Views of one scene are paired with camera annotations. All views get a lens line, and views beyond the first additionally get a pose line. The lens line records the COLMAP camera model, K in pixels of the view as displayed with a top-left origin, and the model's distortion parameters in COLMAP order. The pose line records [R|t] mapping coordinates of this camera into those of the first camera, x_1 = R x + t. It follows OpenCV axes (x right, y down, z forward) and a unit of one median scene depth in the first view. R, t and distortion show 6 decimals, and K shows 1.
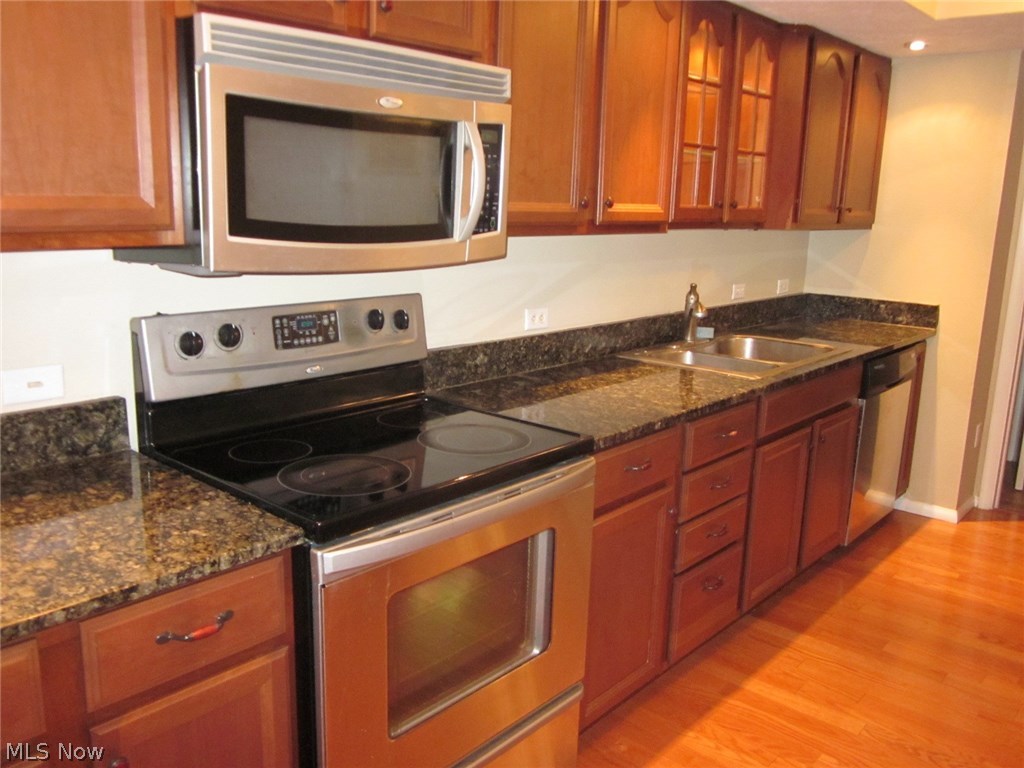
lens RADIAL K [[857.7, 0, 510.0], [0, 857.7, 387.9], [0, 0, 1]] dist [-0.065430, 0.032060]
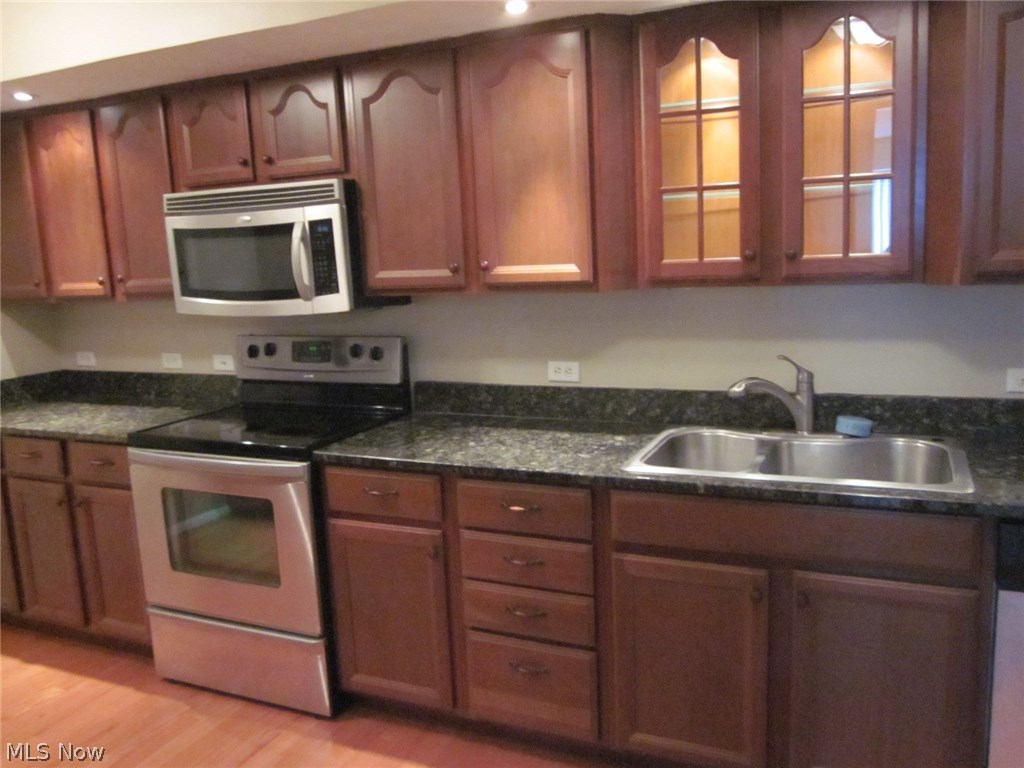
lens RADIAL K [[857.7, 0, 511.7], [0, 857.7, 384.4], [0, 0, 1]] dist [-0.065430, 0.032060]
pose [[0.303251, 0.114139, -0.946050, 0.942824], [-0.160111, 0.984789, 0.067489, -0.117631], [0.939363, 0.131007, 0.316913, 0.561942]]
